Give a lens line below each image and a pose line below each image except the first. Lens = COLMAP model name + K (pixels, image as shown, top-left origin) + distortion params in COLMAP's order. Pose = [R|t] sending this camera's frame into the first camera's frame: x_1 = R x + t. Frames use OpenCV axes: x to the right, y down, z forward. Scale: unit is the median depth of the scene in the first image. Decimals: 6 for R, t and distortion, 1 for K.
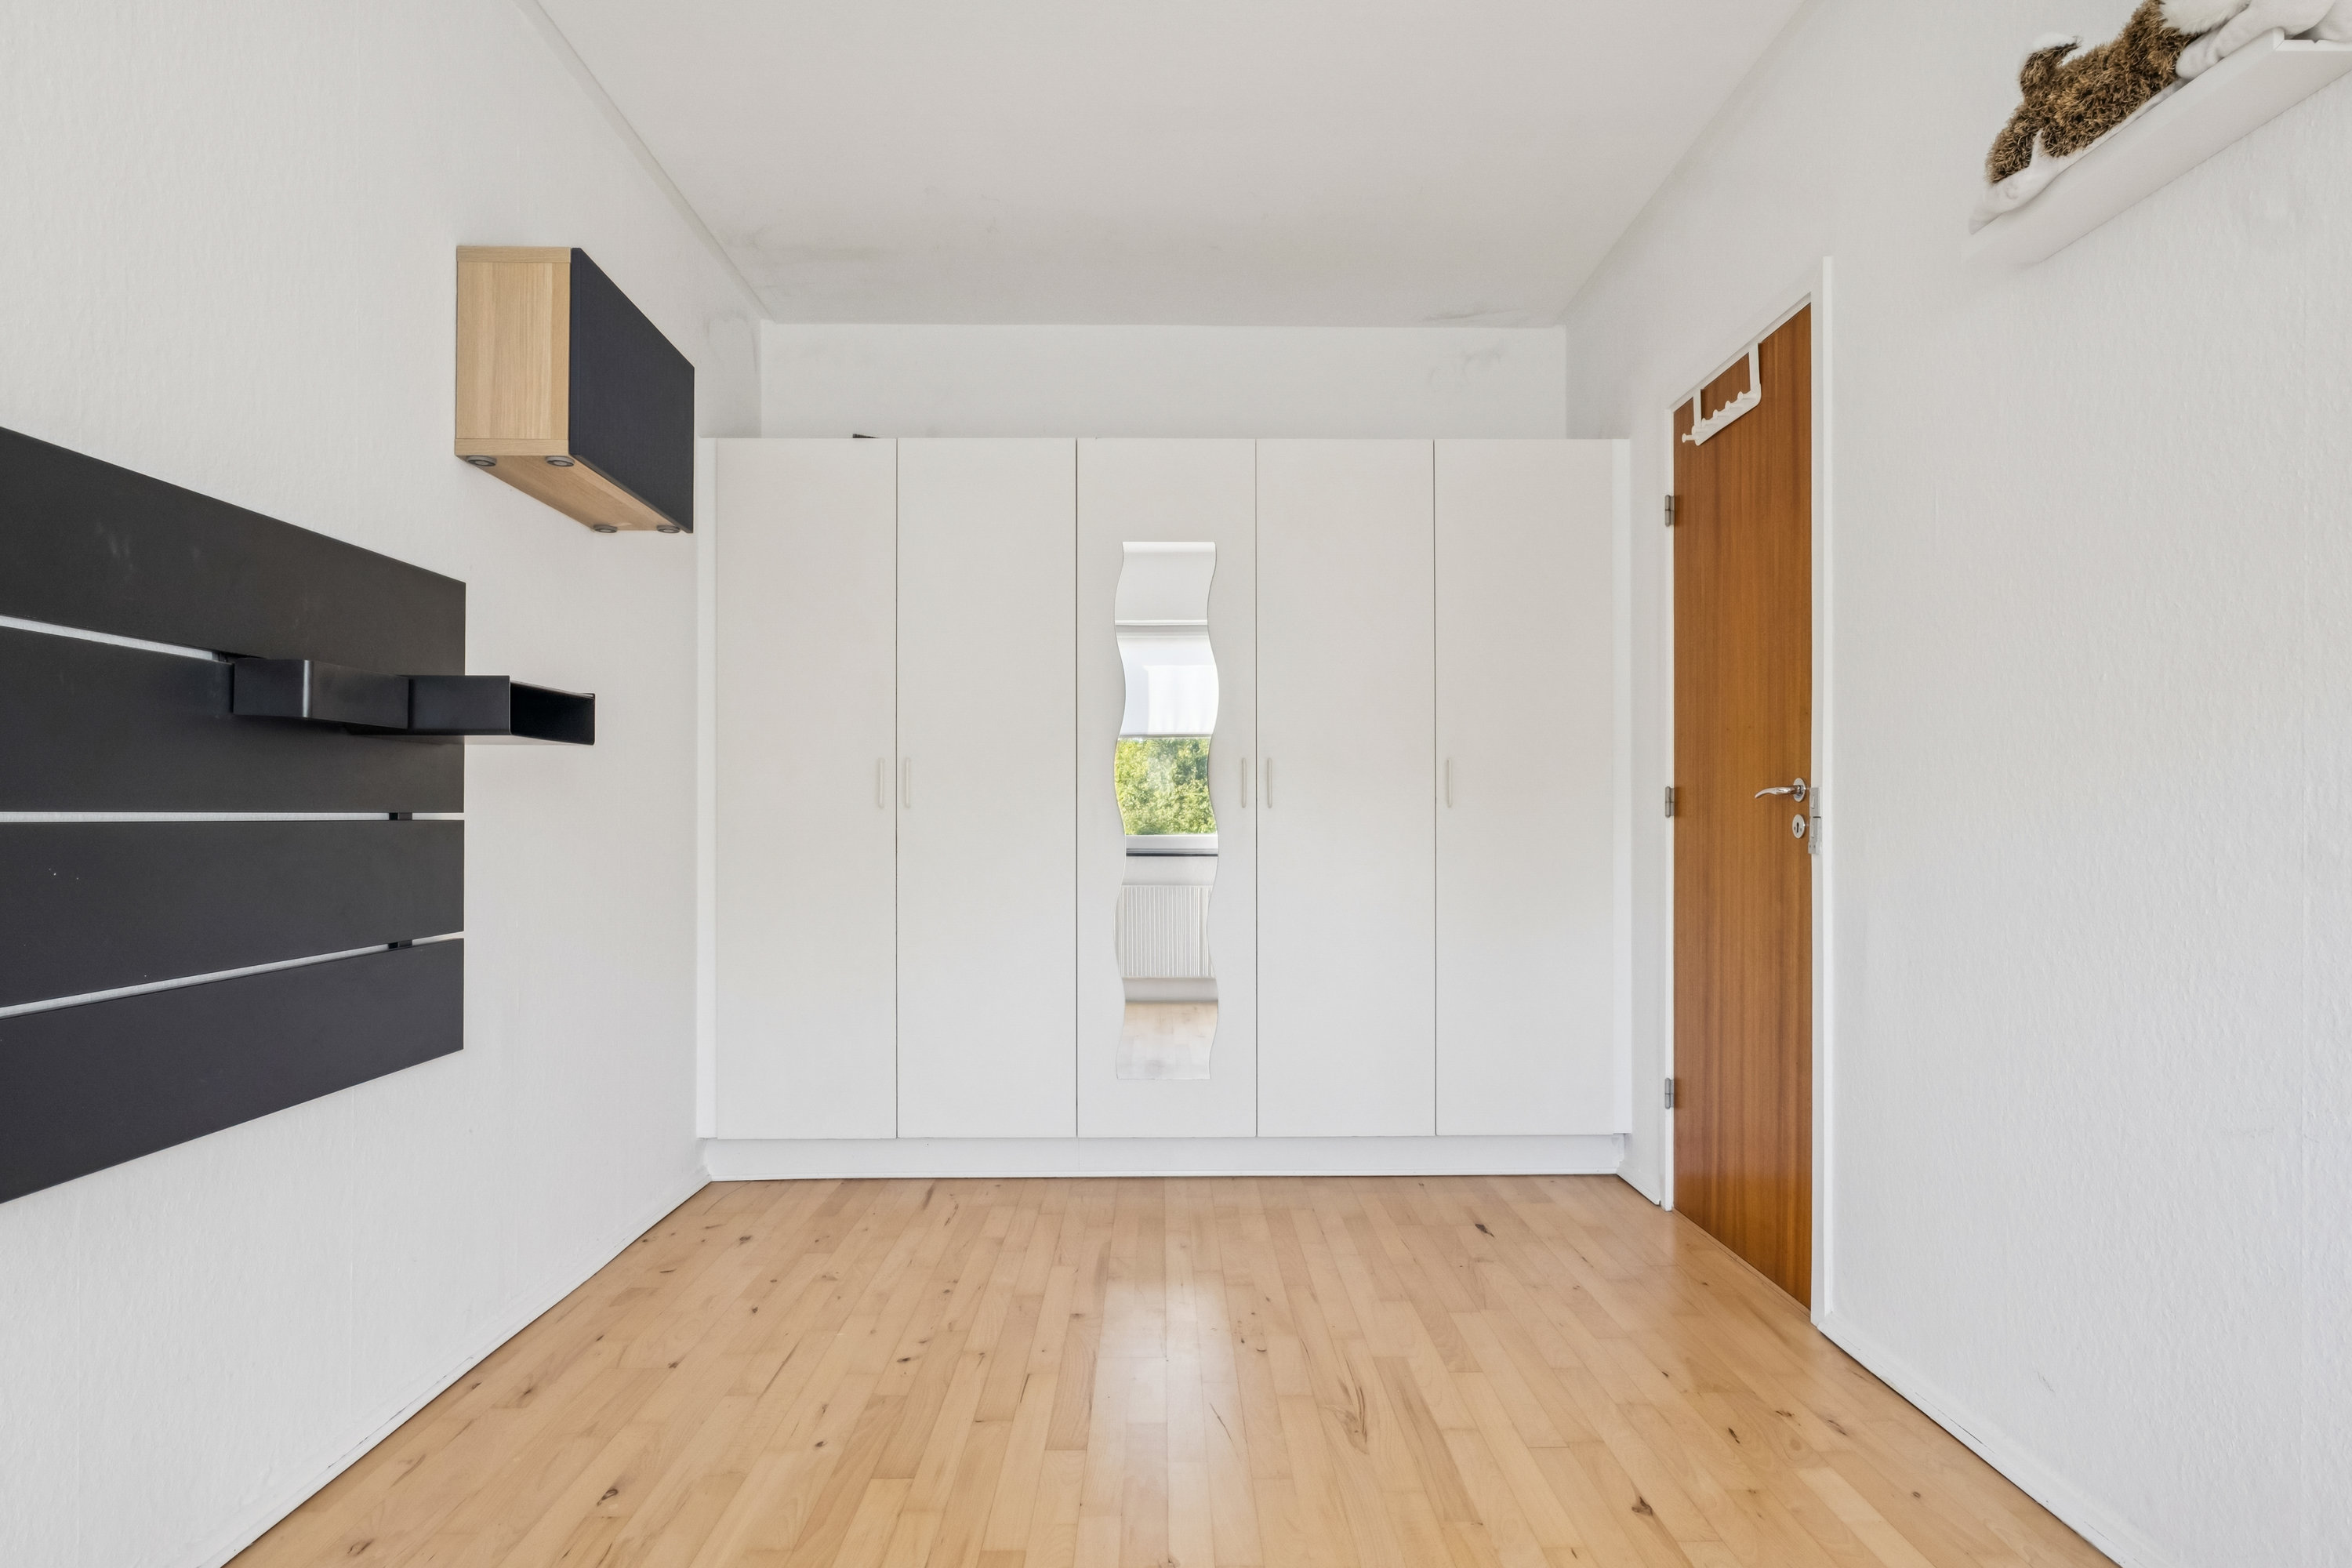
lens RADIAL K [[1302.6, 0, 1166.1], [0, 1302.6, 807.4], [0, 0, 1]] dist [-0.021468, 0.020284]
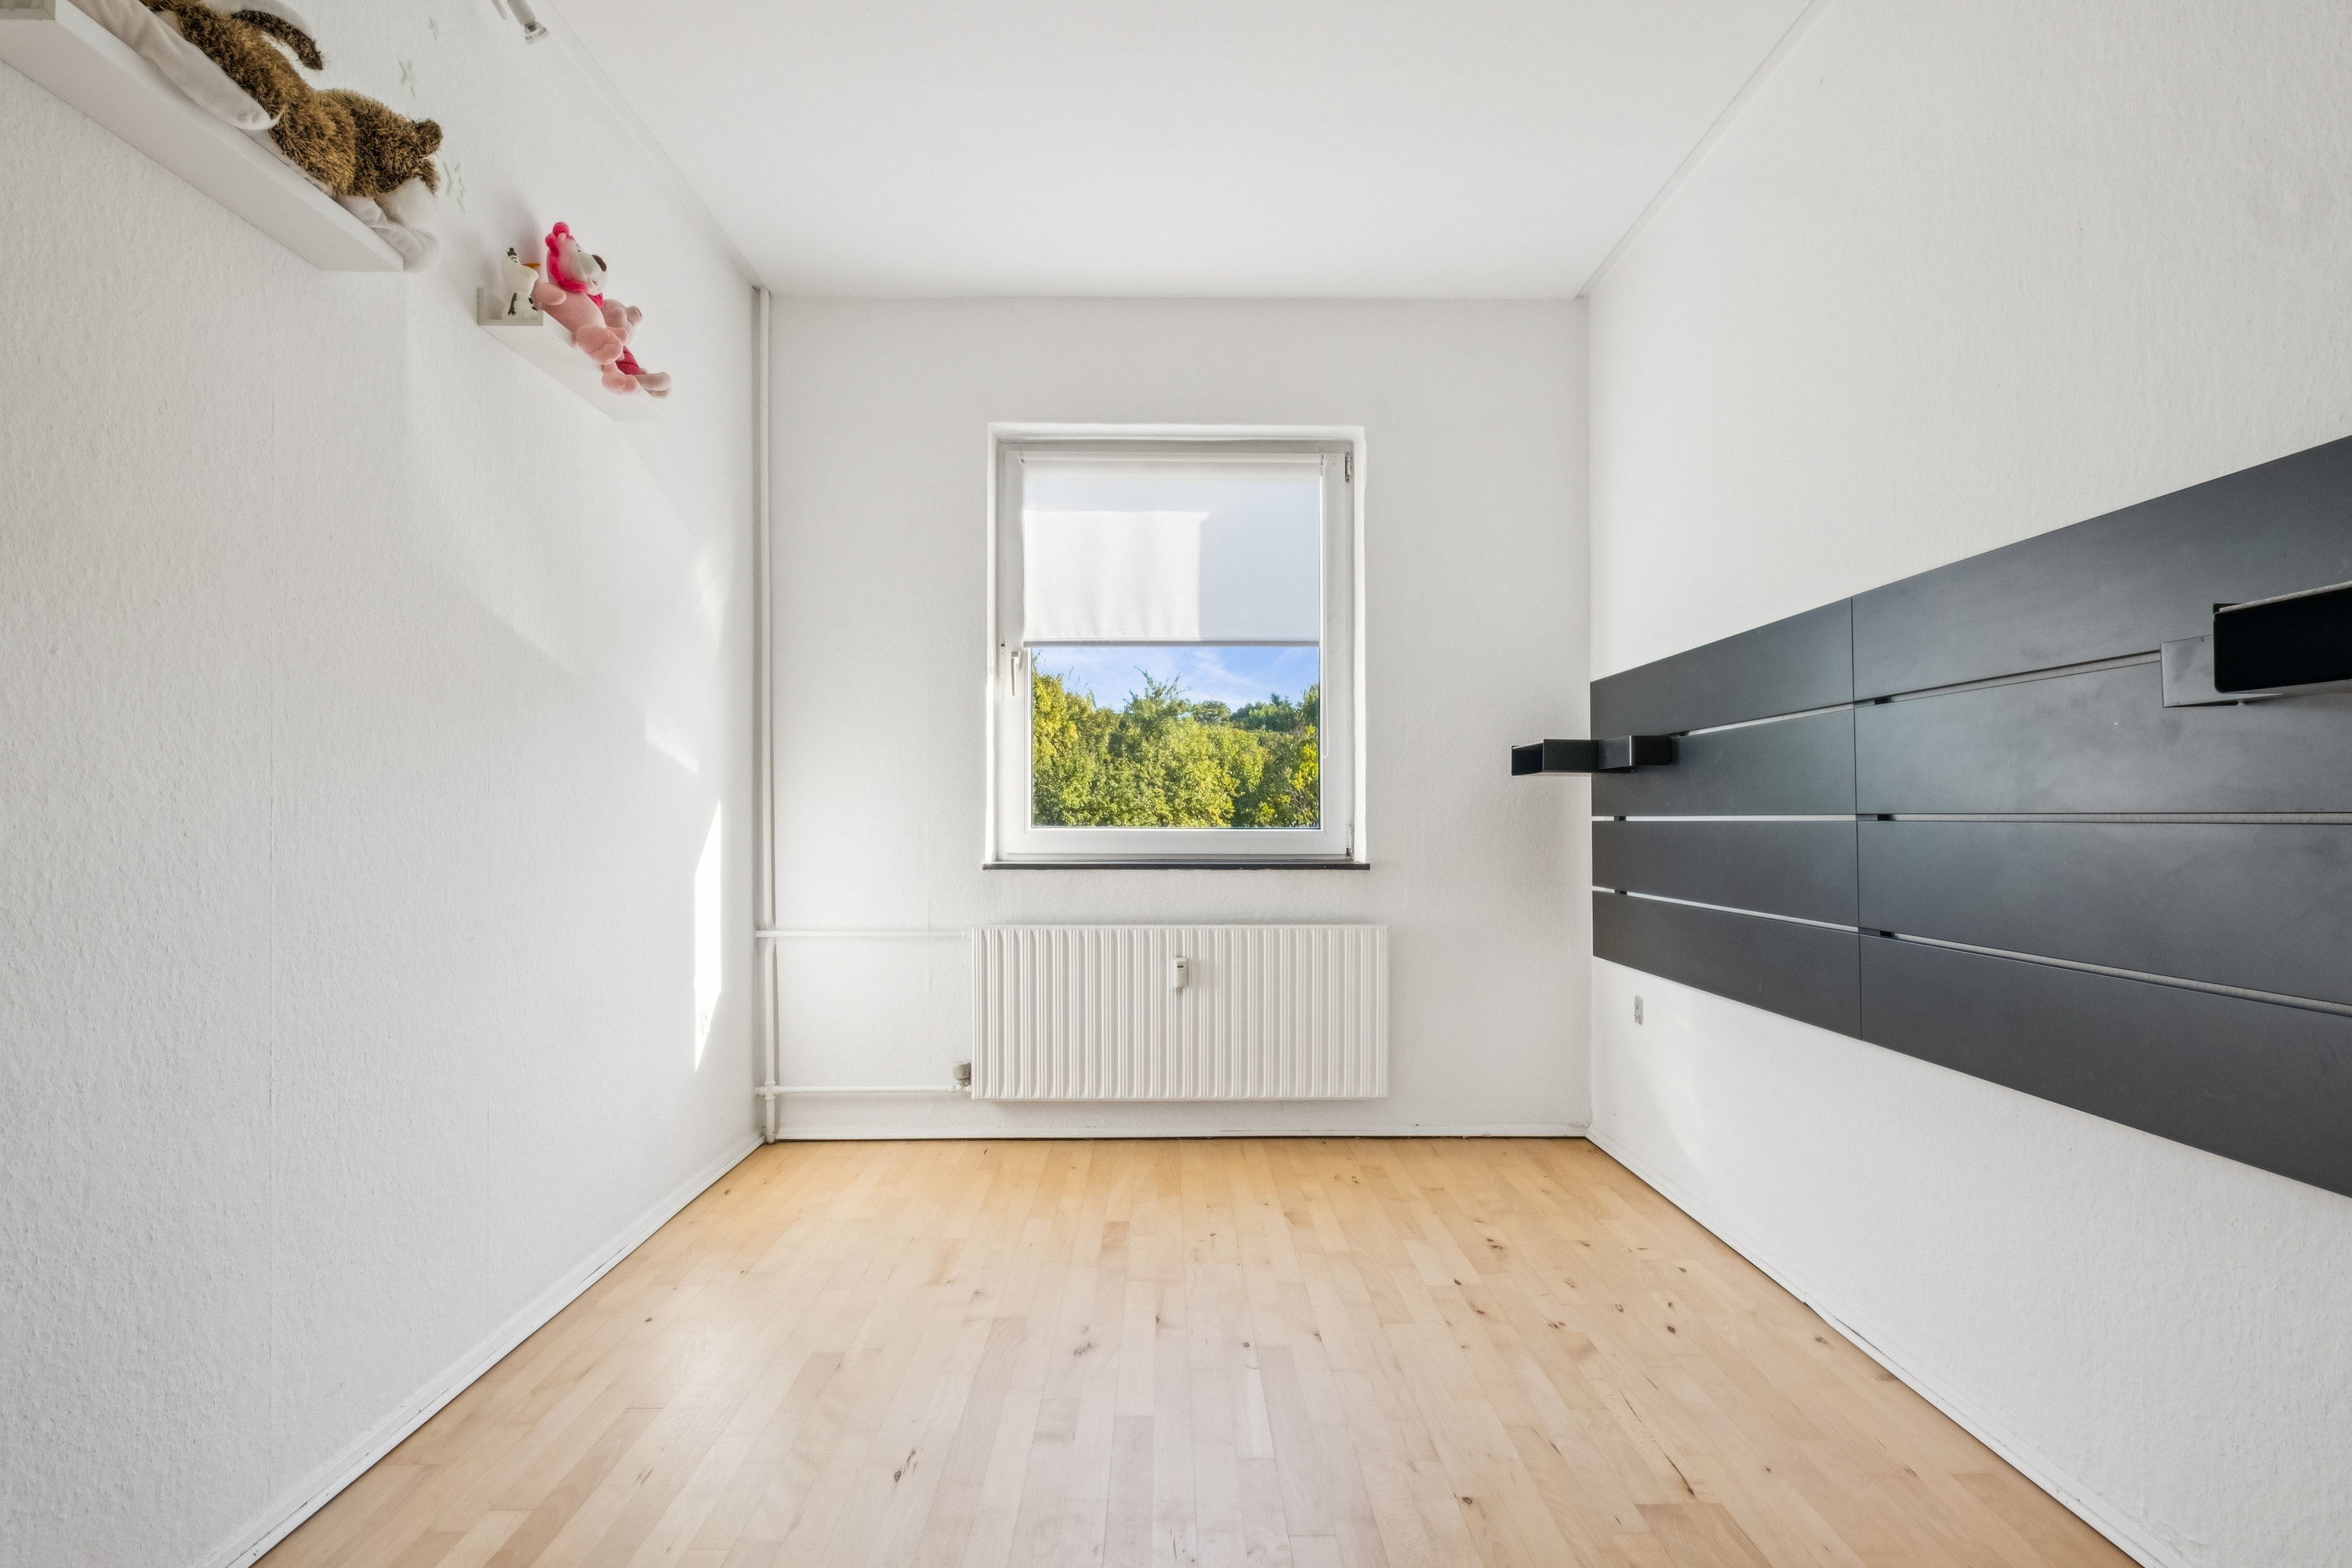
lens RADIAL K [[1434.0, 0, 1176.0], [0, 1434.0, 784.0], [0, 0, 1]] dist [-0.004980, 0.000314]
pose [[-0.999988, 0.000984, -0.004884, 0.022786], [0.001121, 0.999603, -0.028159, 0.009573], [0.004854, -0.028164, -0.999592, 1.951337]]
